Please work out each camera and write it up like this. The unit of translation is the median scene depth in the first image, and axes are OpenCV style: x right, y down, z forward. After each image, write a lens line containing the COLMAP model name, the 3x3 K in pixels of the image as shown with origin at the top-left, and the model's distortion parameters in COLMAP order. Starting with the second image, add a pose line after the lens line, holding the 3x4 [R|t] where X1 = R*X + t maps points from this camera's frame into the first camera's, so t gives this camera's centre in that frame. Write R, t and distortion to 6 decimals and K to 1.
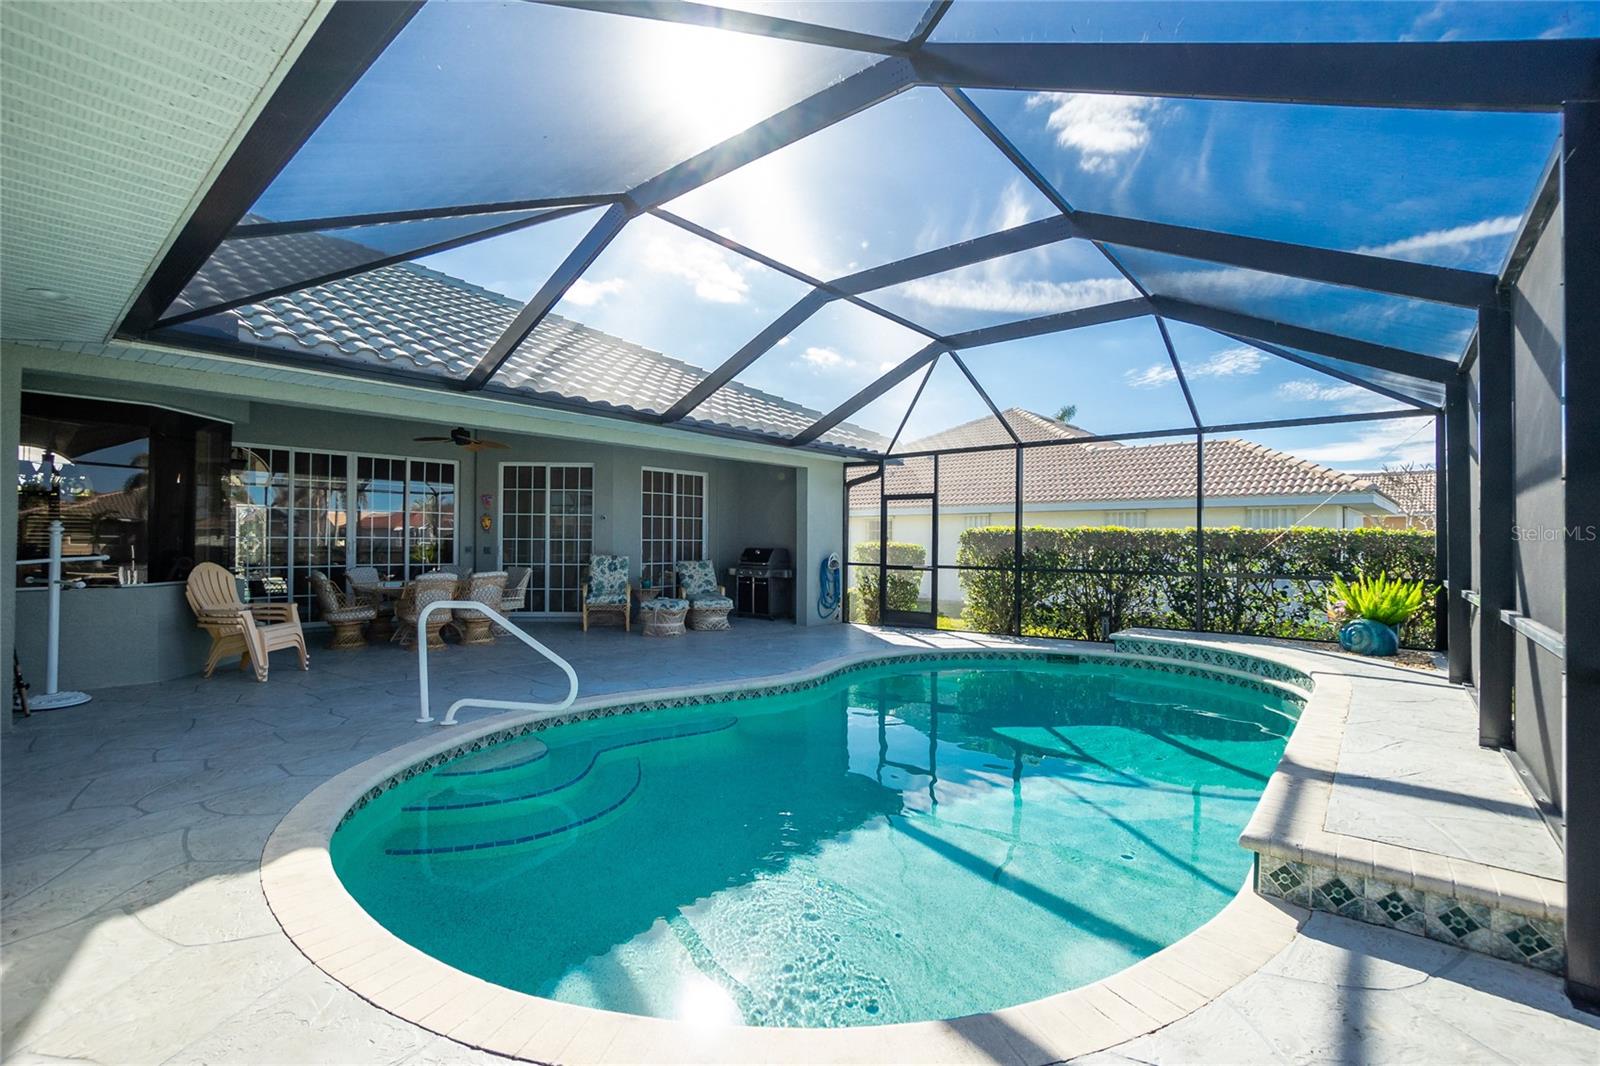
lens RADIAL K [[724.3, 0, 795.4], [0, 724.3, 546.7], [0, 0, 1]] dist [-0.067156, 0.025003]
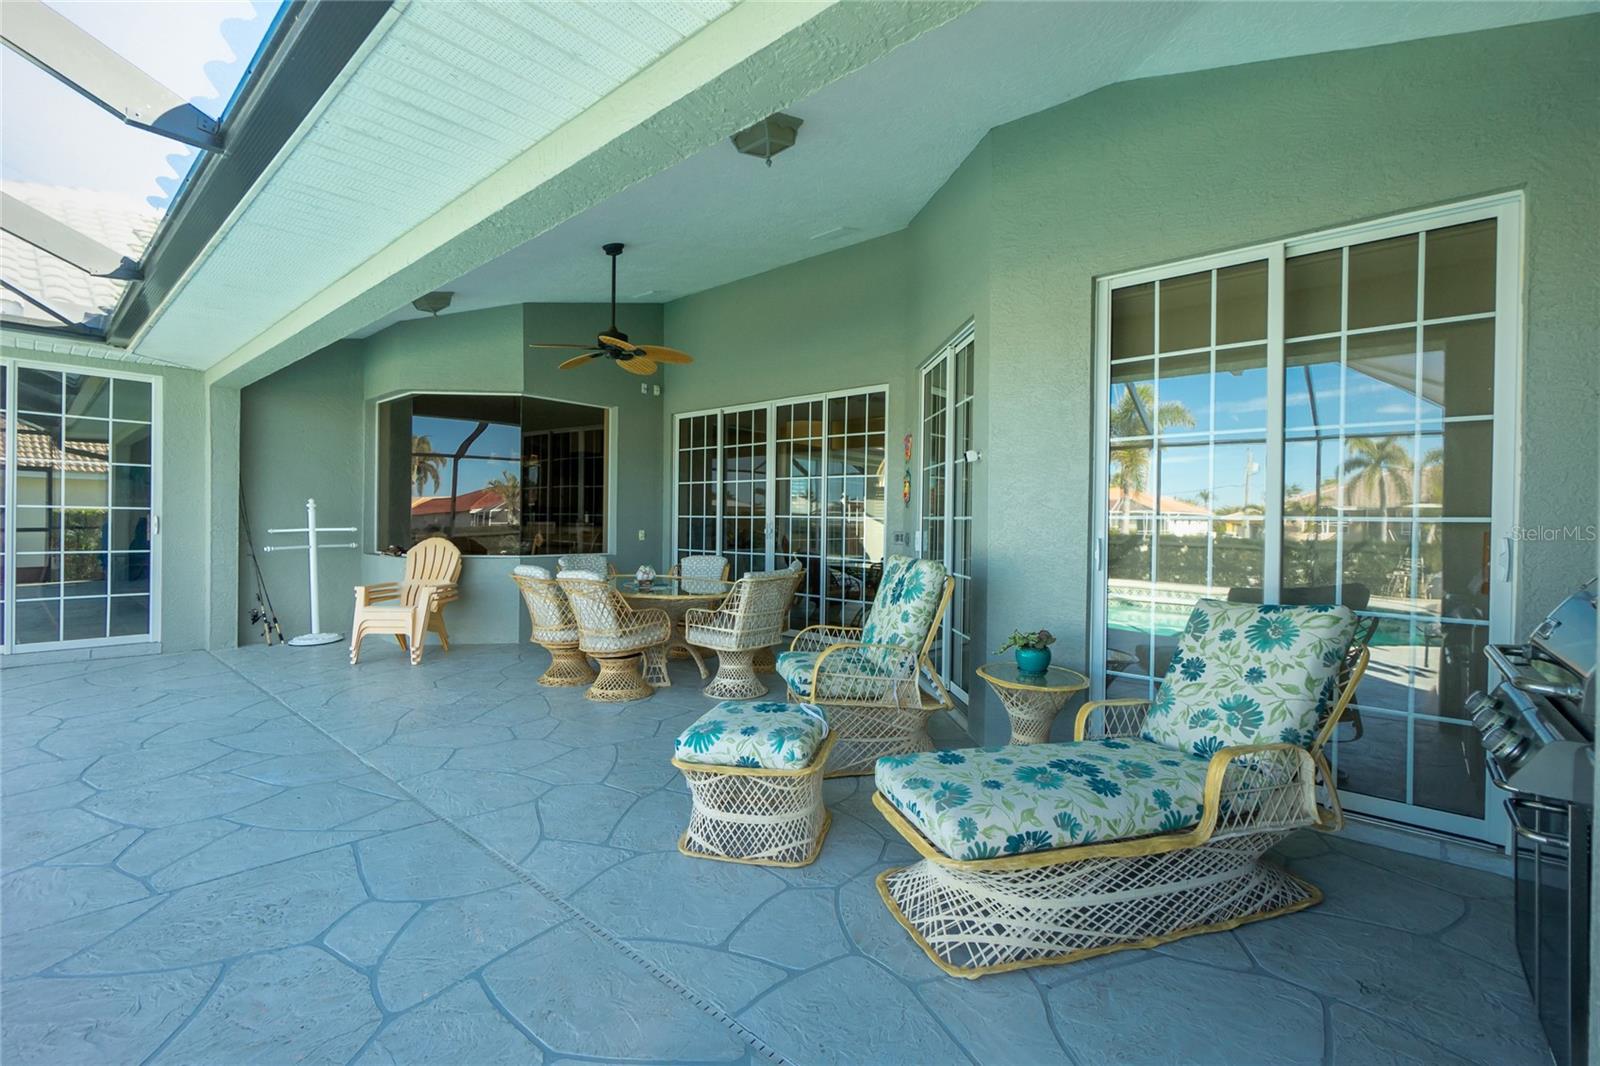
lens RADIAL K [[691.9, 0, 793.1], [0, 691.9, 521.2], [0, 0, 1]] dist [-0.004157, 0.000798]
pose [[-0.022636, -0.005687, -0.999728, 0.109238], [-0.020278, 0.999781, -0.005229, -0.004430], [0.999538, 0.020155, -0.022746, 1.108744]]
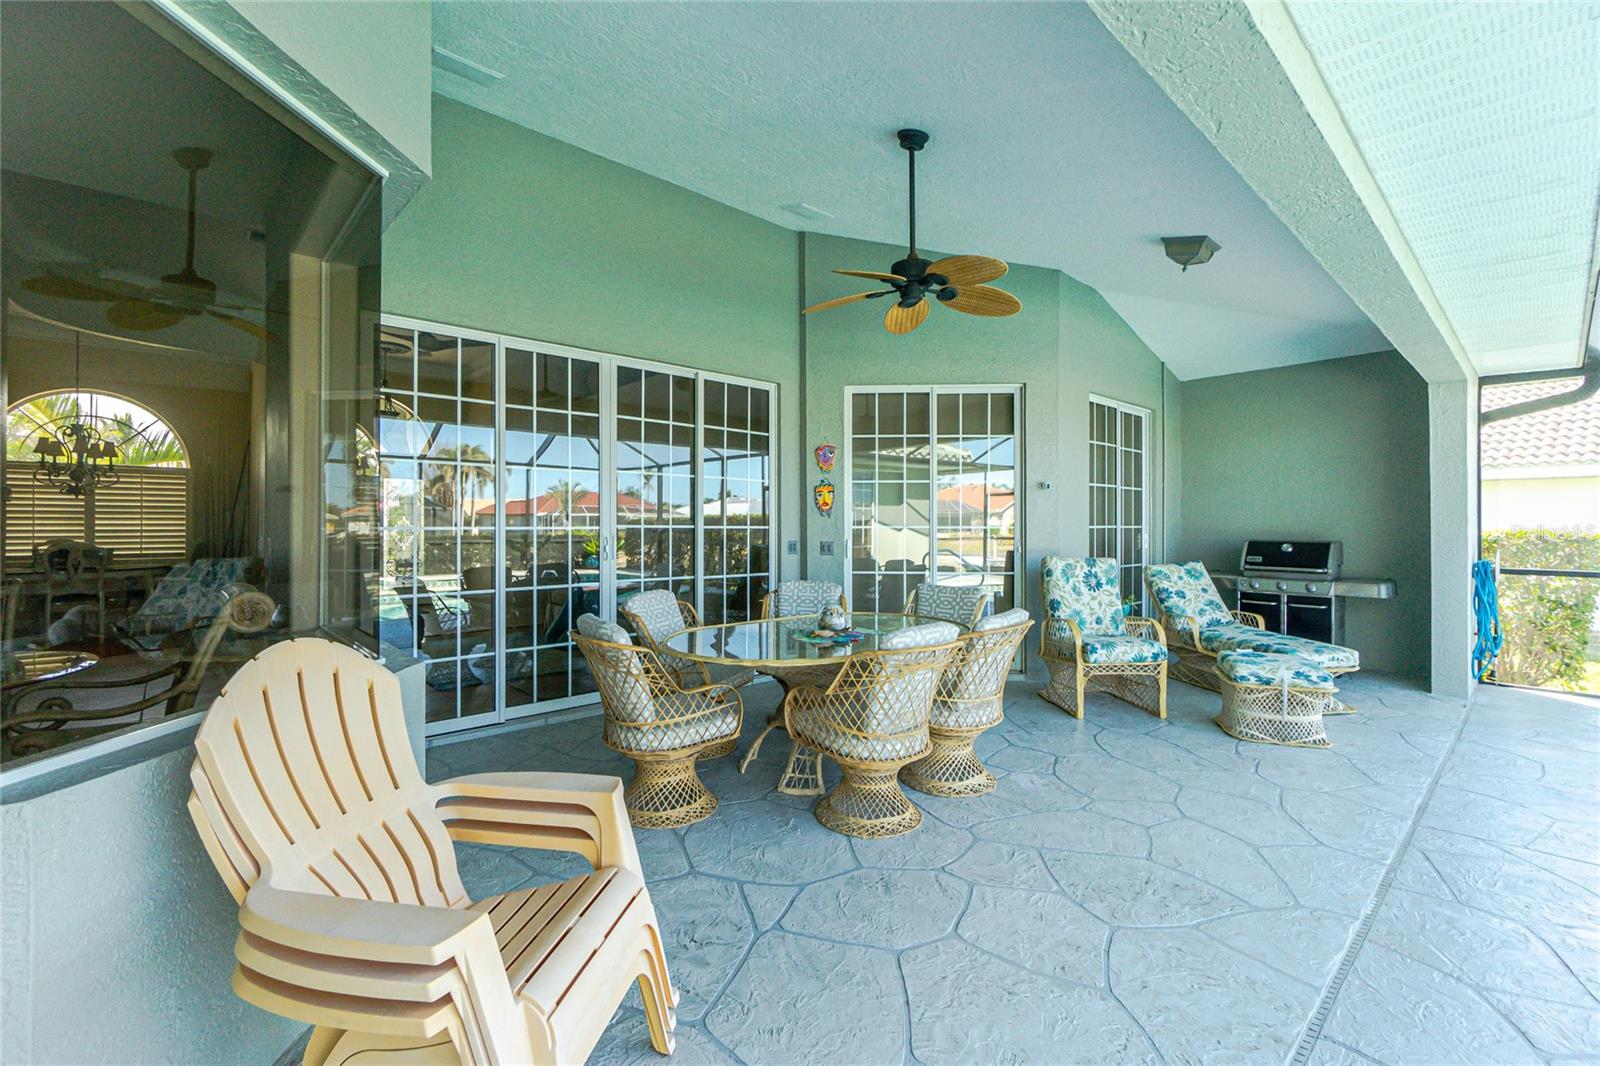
lens RADIAL K [[695.6, 0, 797.5], [0, 695.6, 519.3], [0, 0, 1]] dist [0.007073, -0.007115]
pose [[0.991401, -0.006946, -0.130672, -0.458142], [0.005012, 0.999873, -0.015122, -0.010492], [0.130761, 0.014337, 0.991310, 0.565362]]
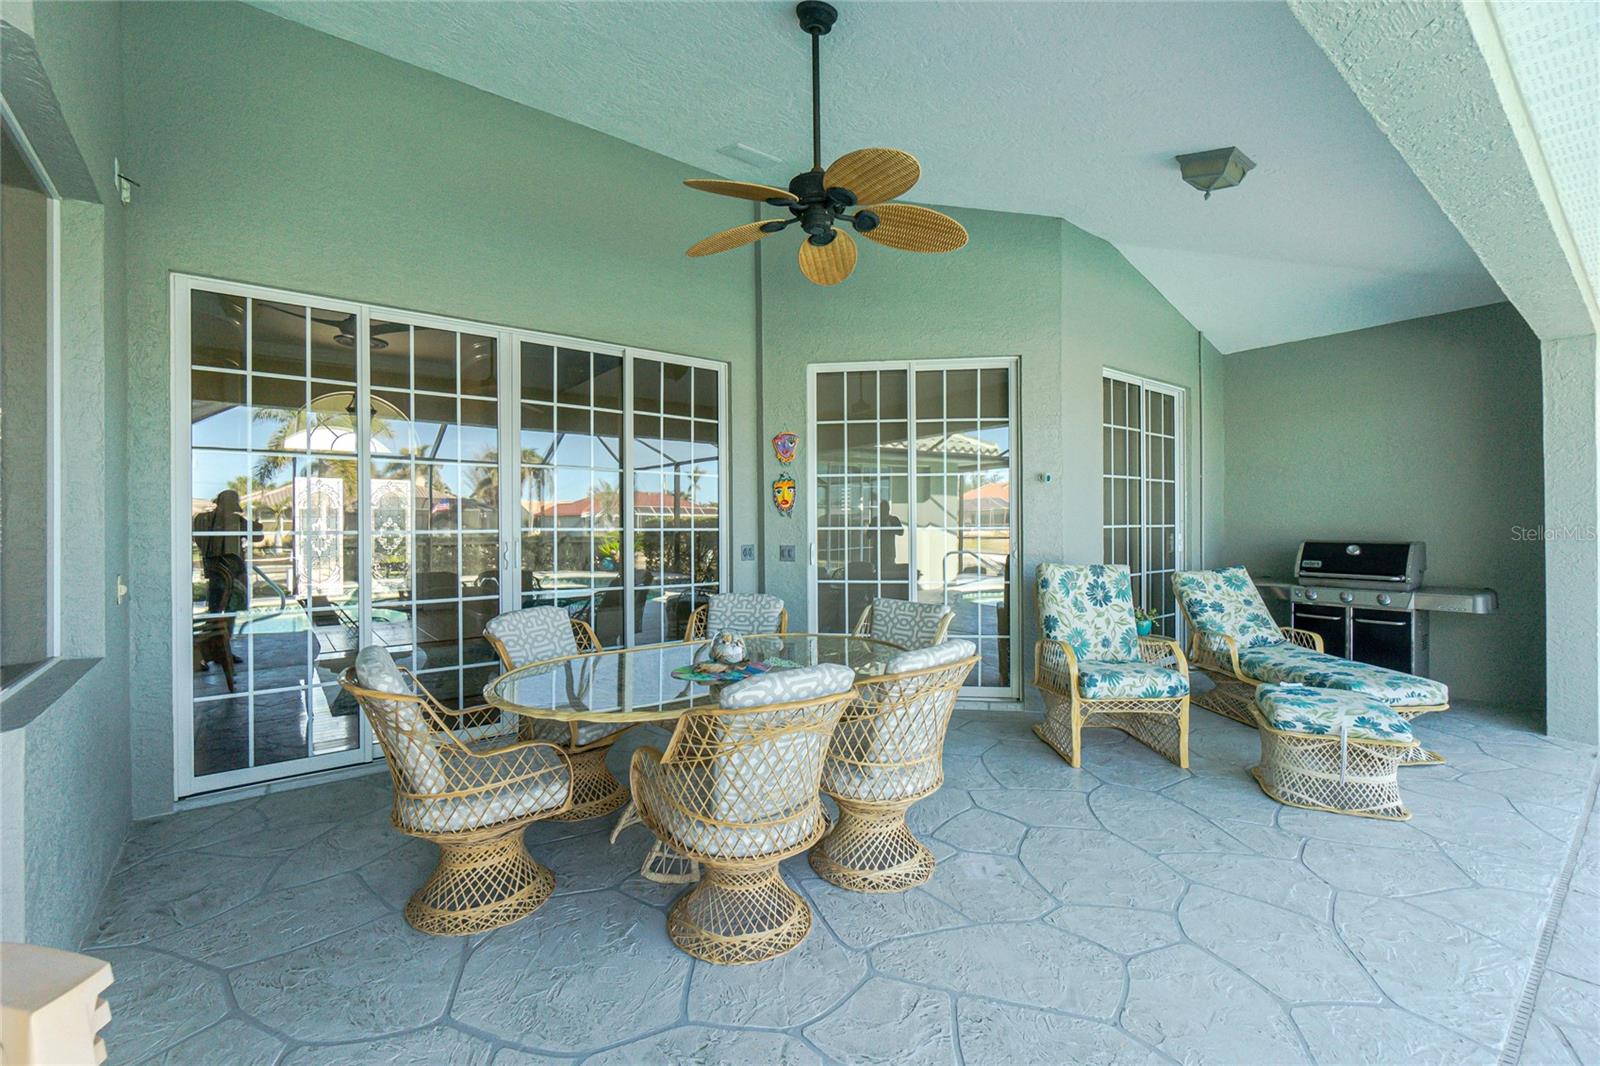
lens RADIAL K [[691.9, 0, 793.1], [0, 691.9, 521.2], [0, 0, 1]] dist [-0.004157, 0.000798]
pose [[0.978008, -0.012698, -0.208179, -0.396662], [0.010319, 0.999869, -0.012508, -0.011777], [0.208310, 0.010085, 0.978011, 0.668436]]
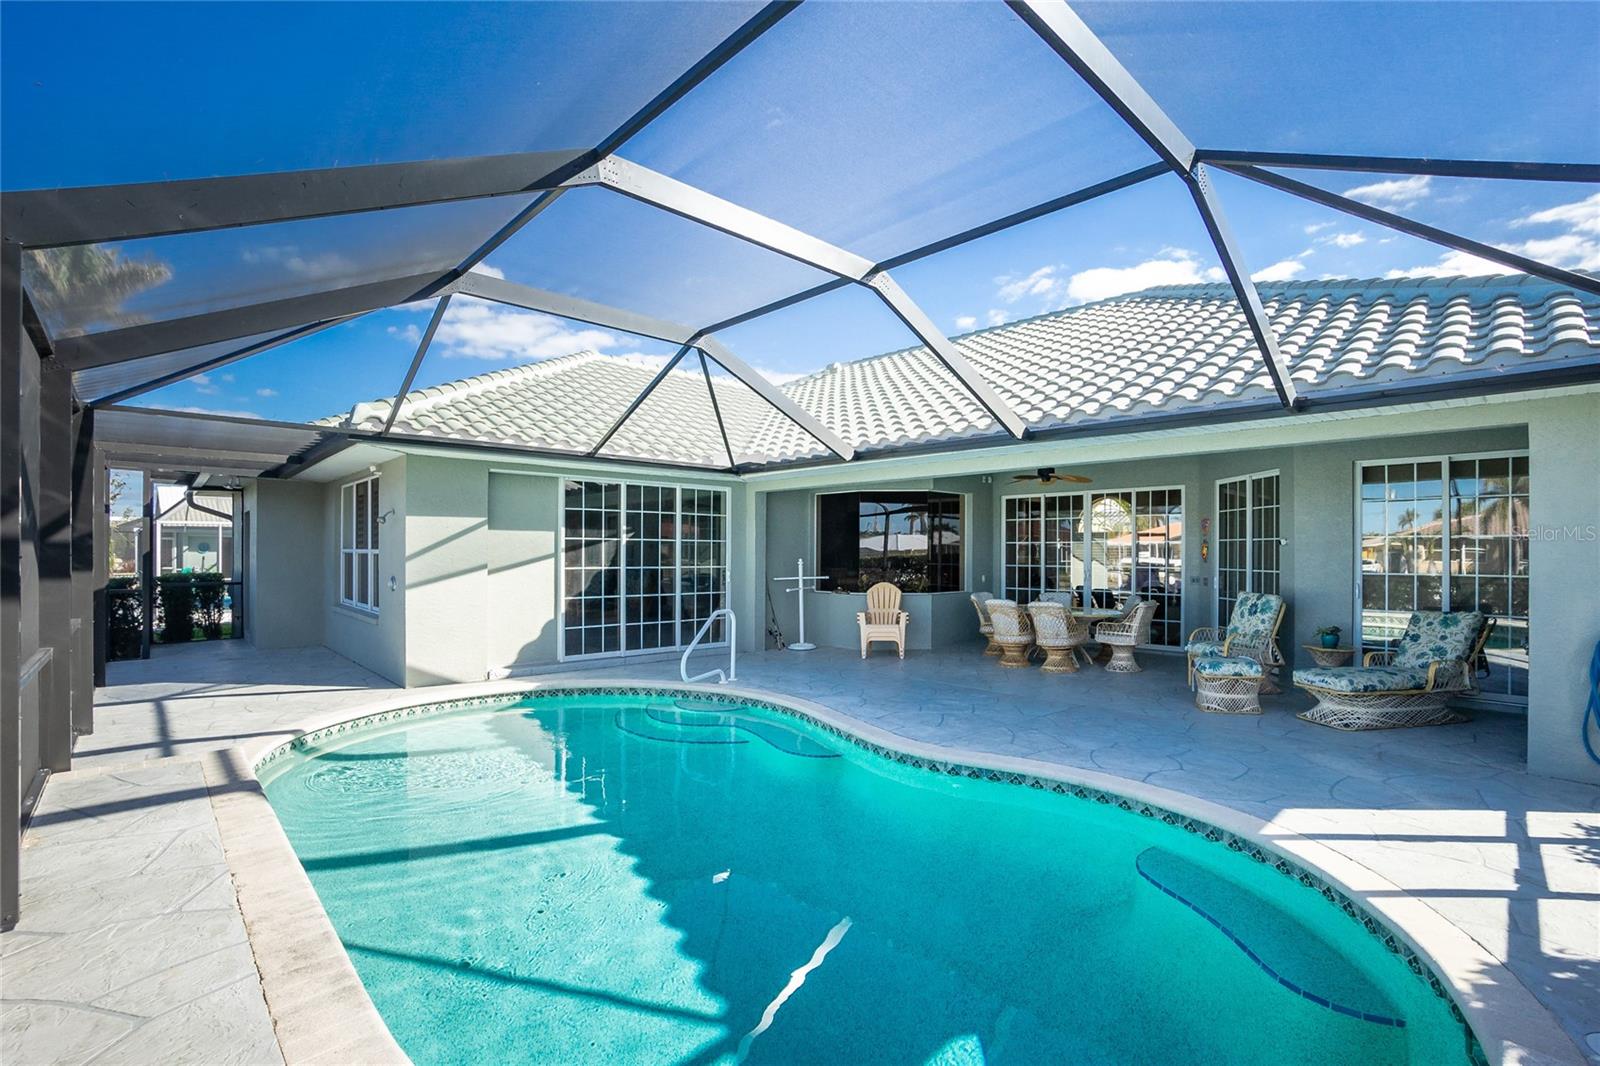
lens RADIAL K [[724.3, 0, 795.4], [0, 724.3, 546.7], [0, 0, 1]] dist [-0.067156, 0.025003]
pose [[-0.127952, -0.013427, -0.991689, 0.616001], [-0.009430, 0.999880, -0.012322, -0.026864], [0.991736, 0.007775, -0.128063, 0.725130]]
